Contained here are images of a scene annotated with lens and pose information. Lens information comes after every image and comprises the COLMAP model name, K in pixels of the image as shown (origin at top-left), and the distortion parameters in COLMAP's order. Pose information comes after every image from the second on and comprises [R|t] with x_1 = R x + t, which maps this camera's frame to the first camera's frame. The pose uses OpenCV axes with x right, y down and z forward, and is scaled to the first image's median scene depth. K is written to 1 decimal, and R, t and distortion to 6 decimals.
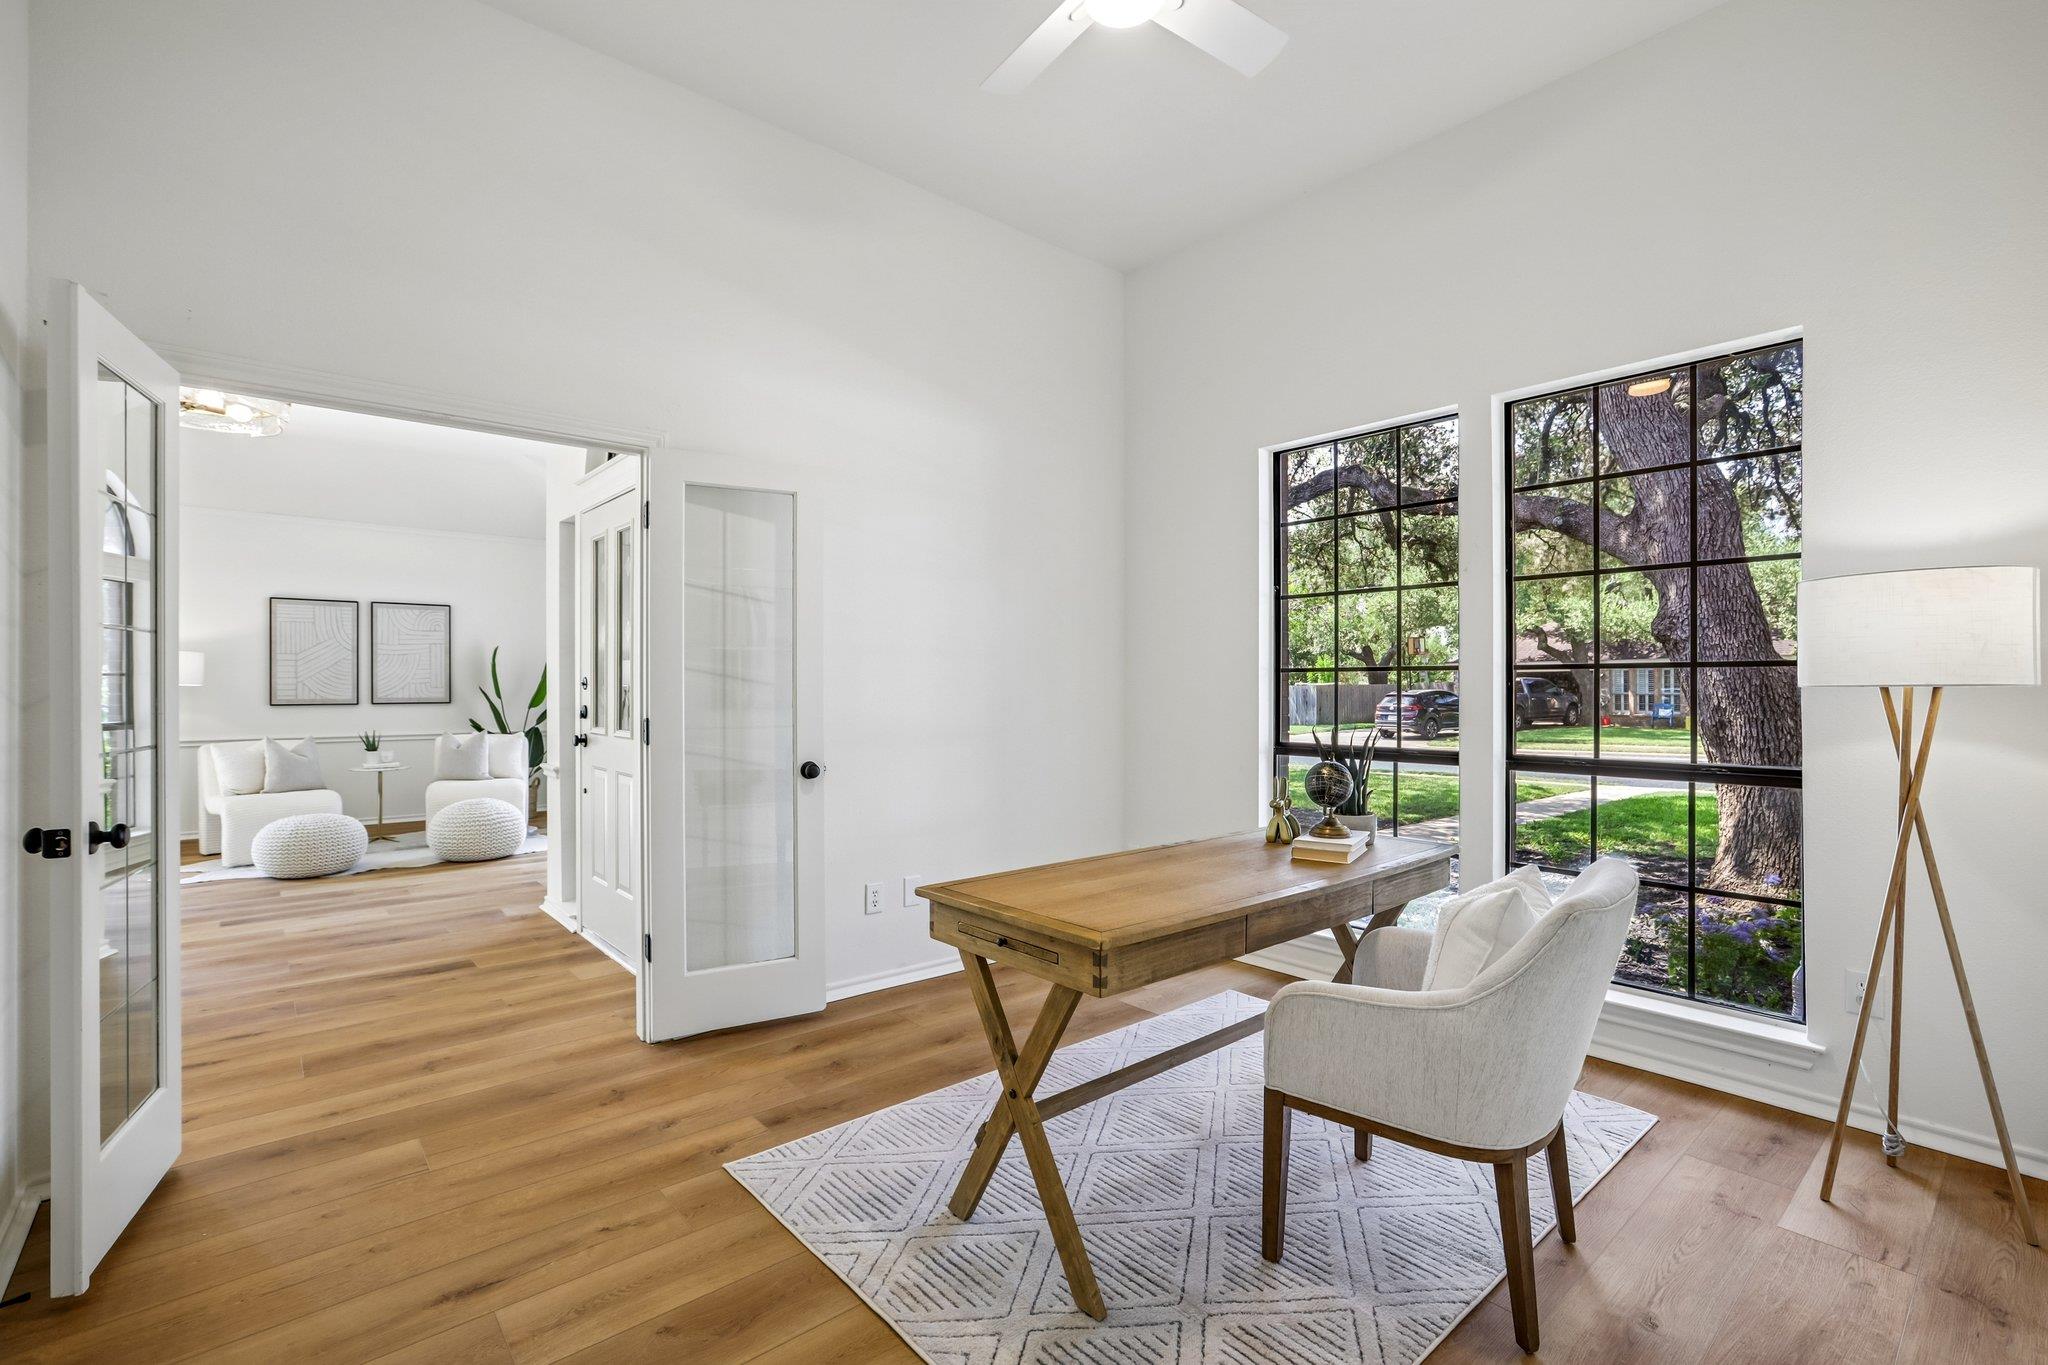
lens RADIAL K [[914.6, 0, 1050.4], [0, 914.6, 689.0], [0, 0, 1]] dist [-0.035420, 0.008617]
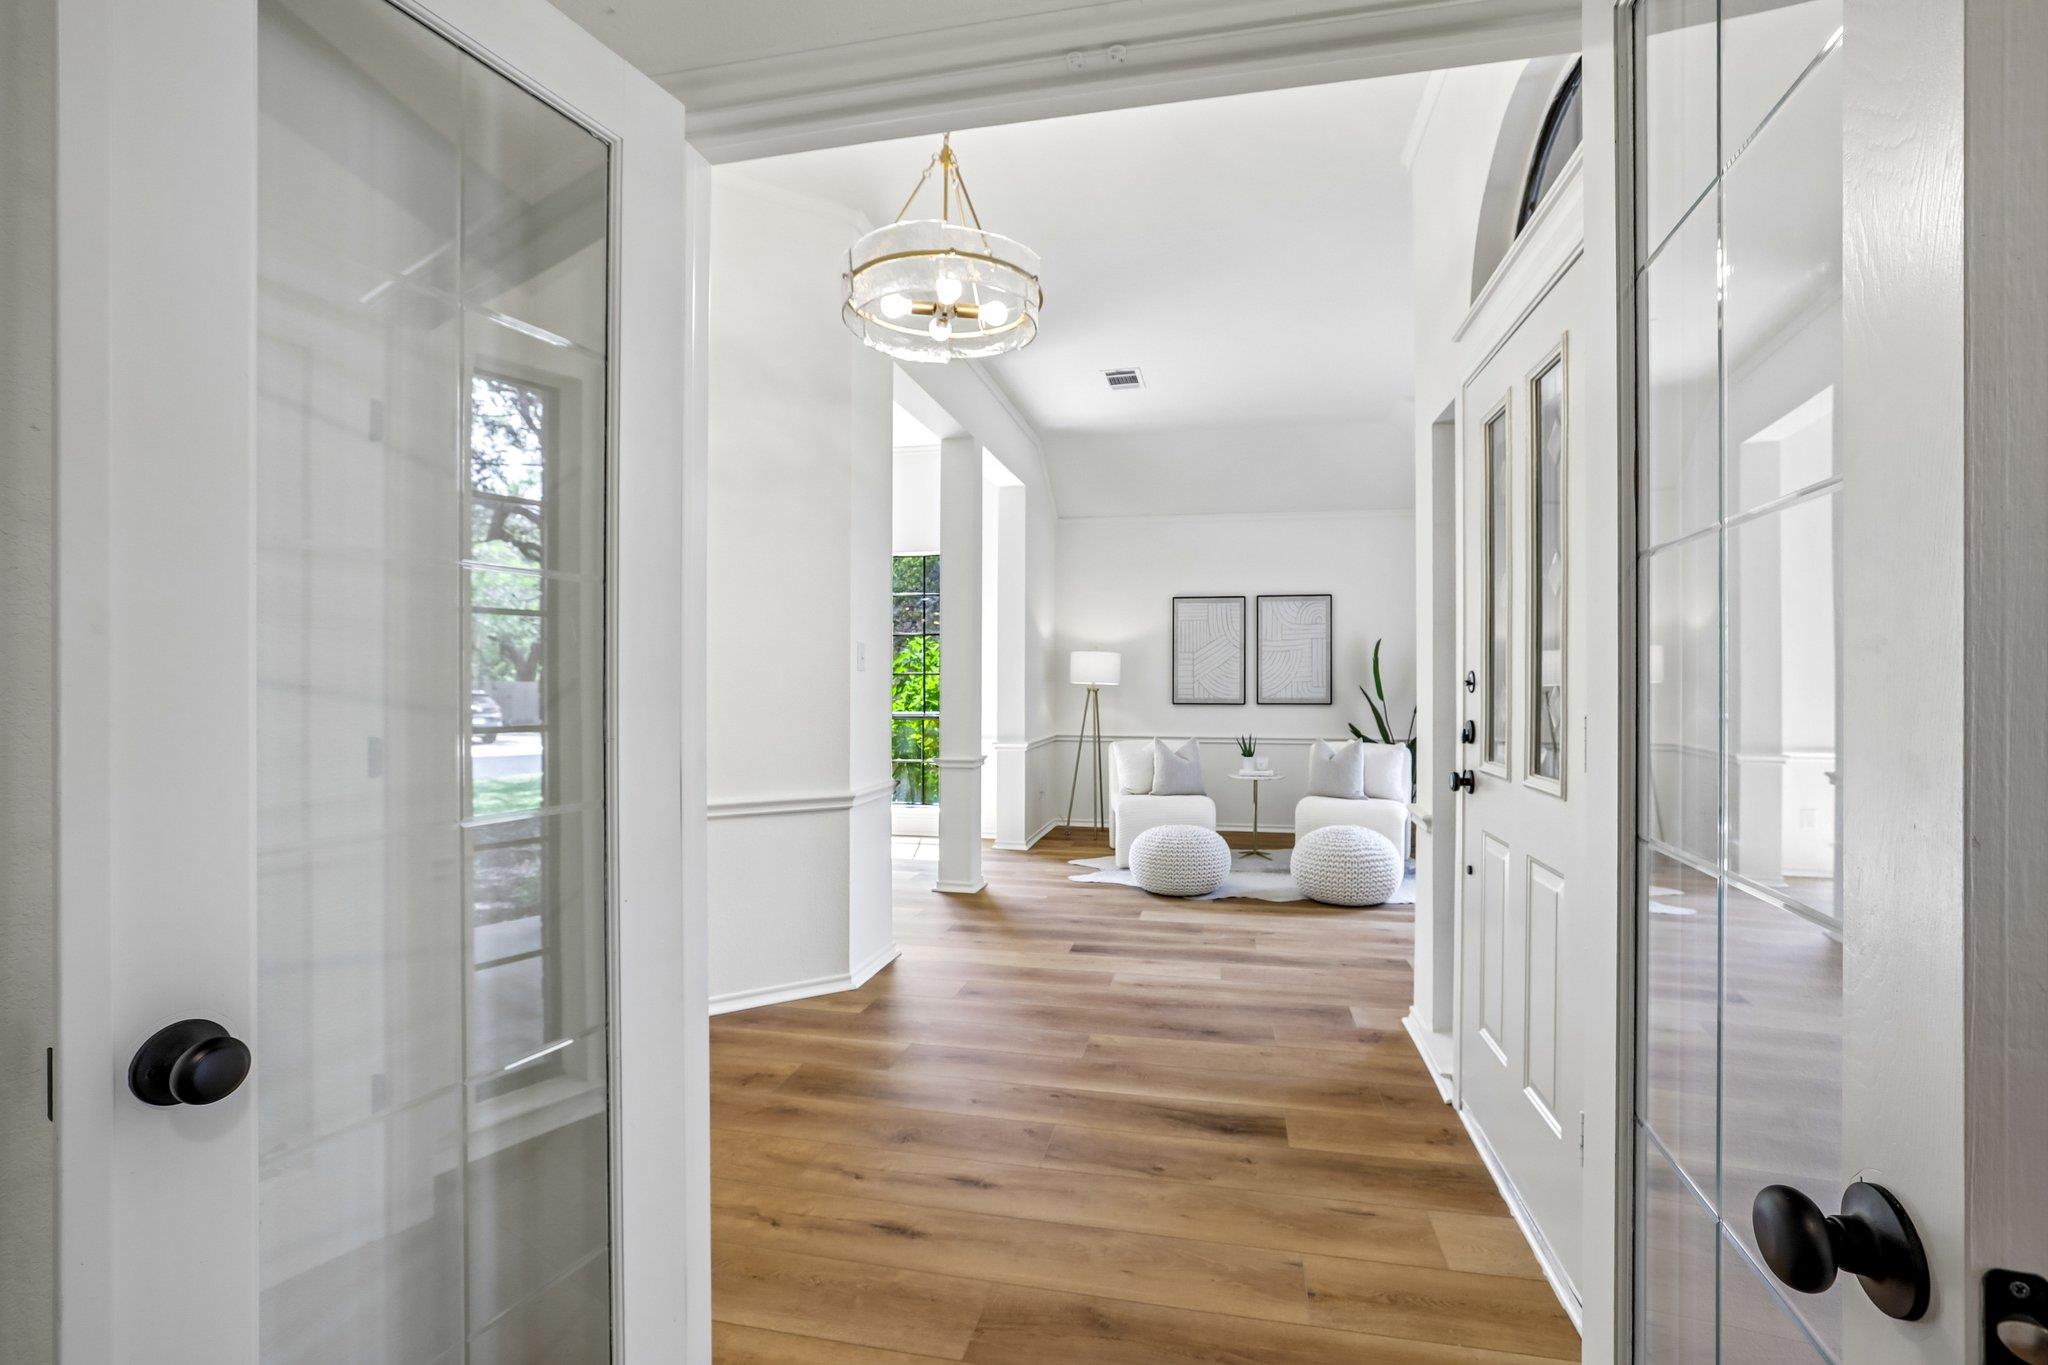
lens RADIAL K [[914.6, 0, 1040.1], [0, 914.6, 681.7], [0, 0, 1]] dist [-0.035420, 0.008617]
pose [[0.595456, 0.000532, -0.803388, -0.211186], [-0.007252, 0.999963, -0.004713, -0.001404], [0.803355, 0.008633, 0.595438, 0.431409]]
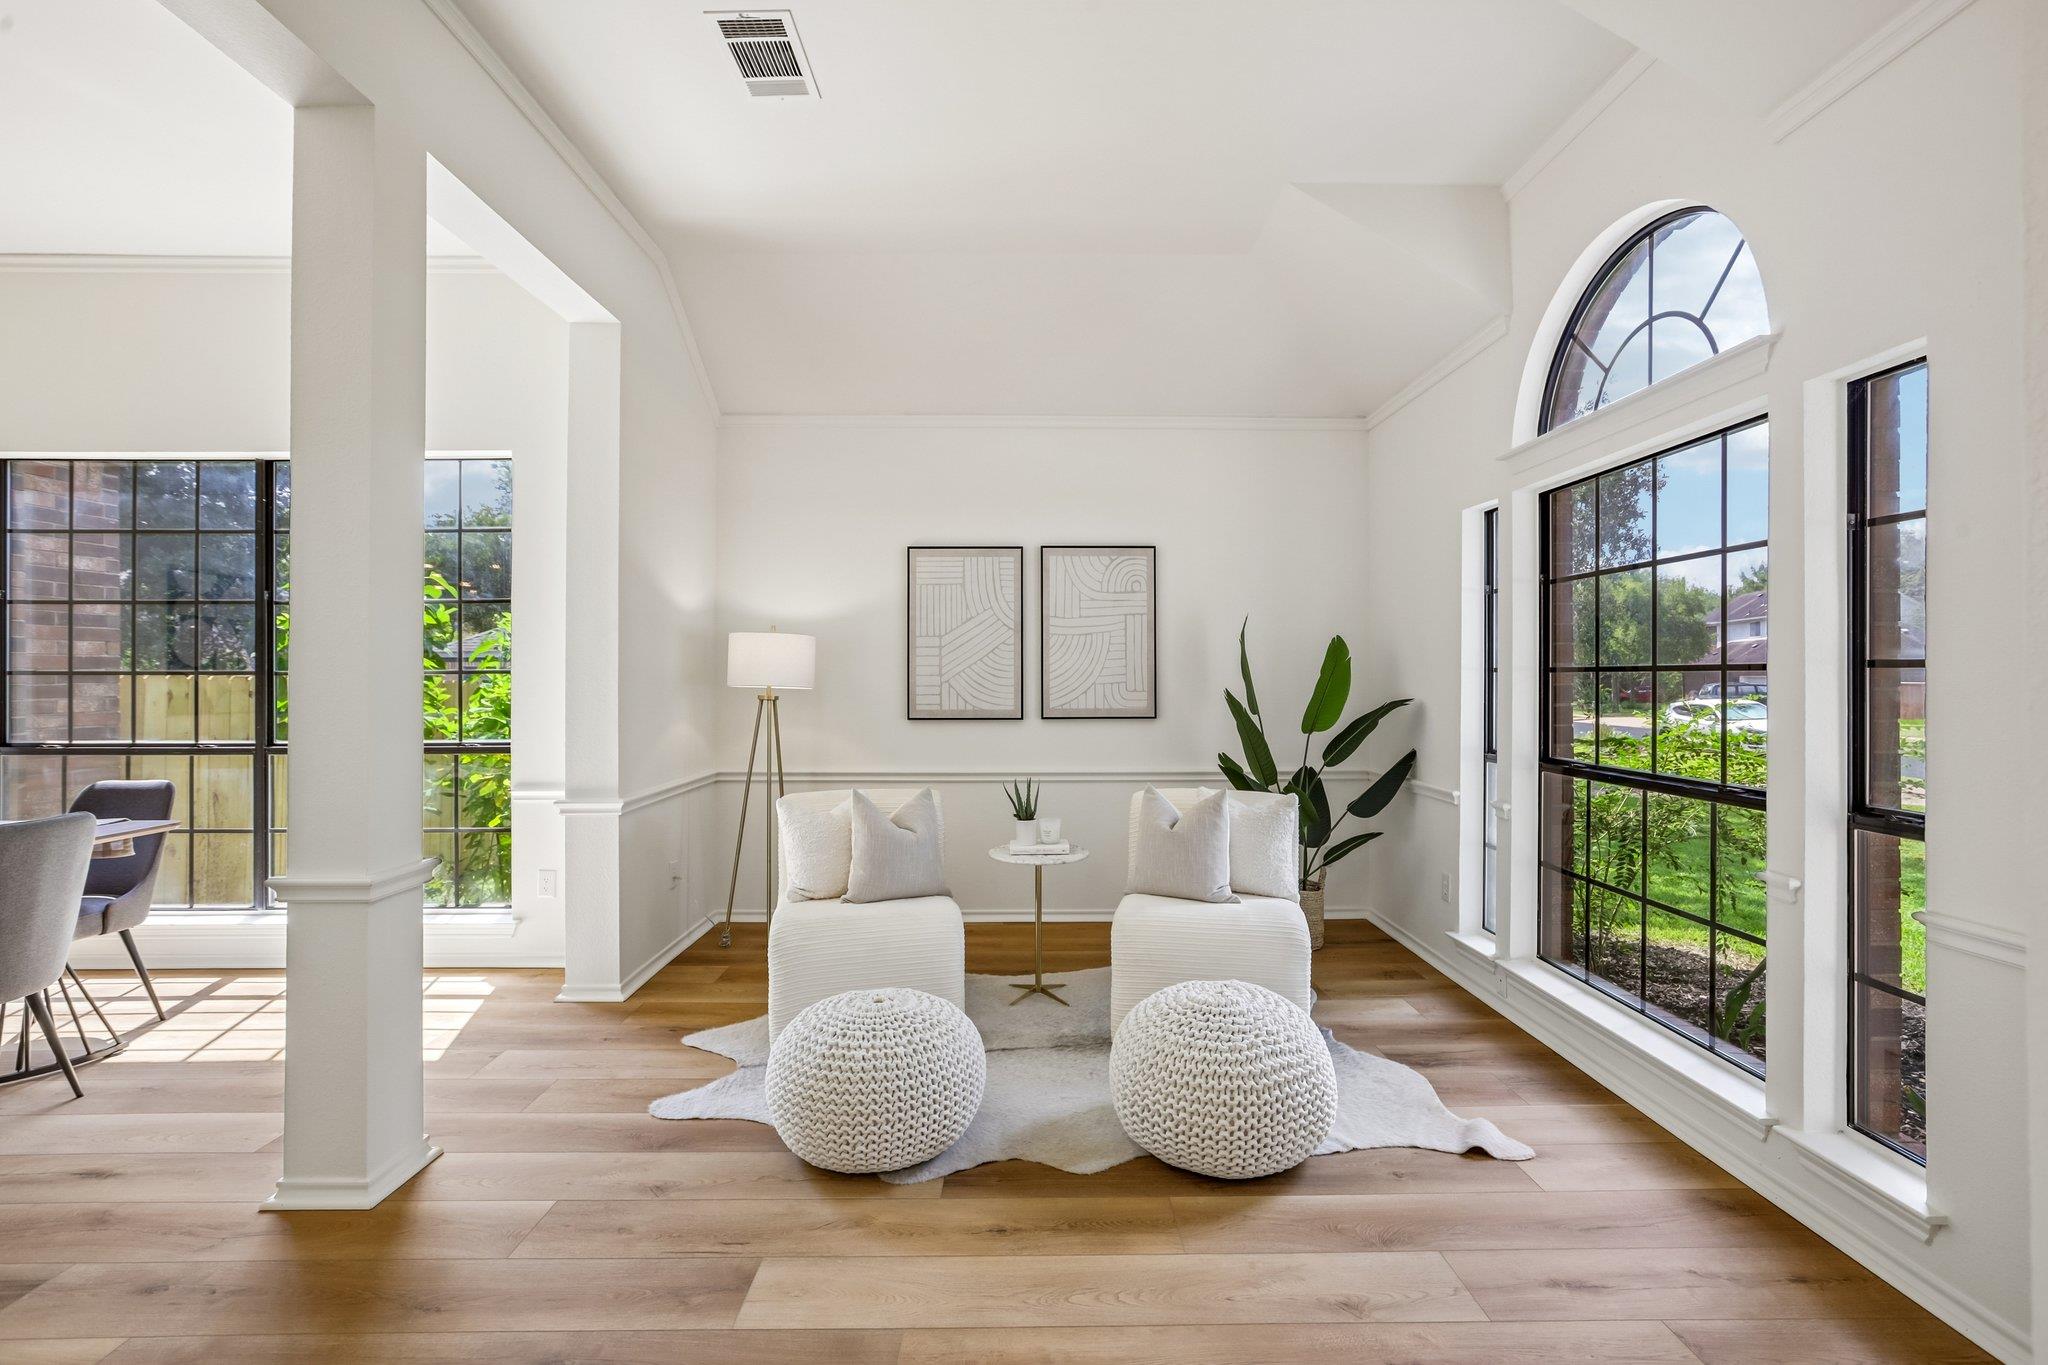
lens RADIAL K [[914.6, 0, 1035.5], [0, 914.6, 680.4], [0, 0, 1]] dist [-0.035420, 0.008617]
pose [[0.758589, 0.001556, -0.651567, -0.642959], [-0.003759, 0.999991, -0.001989, -0.013065], [0.651558, 0.003958, 0.758588, 0.950390]]
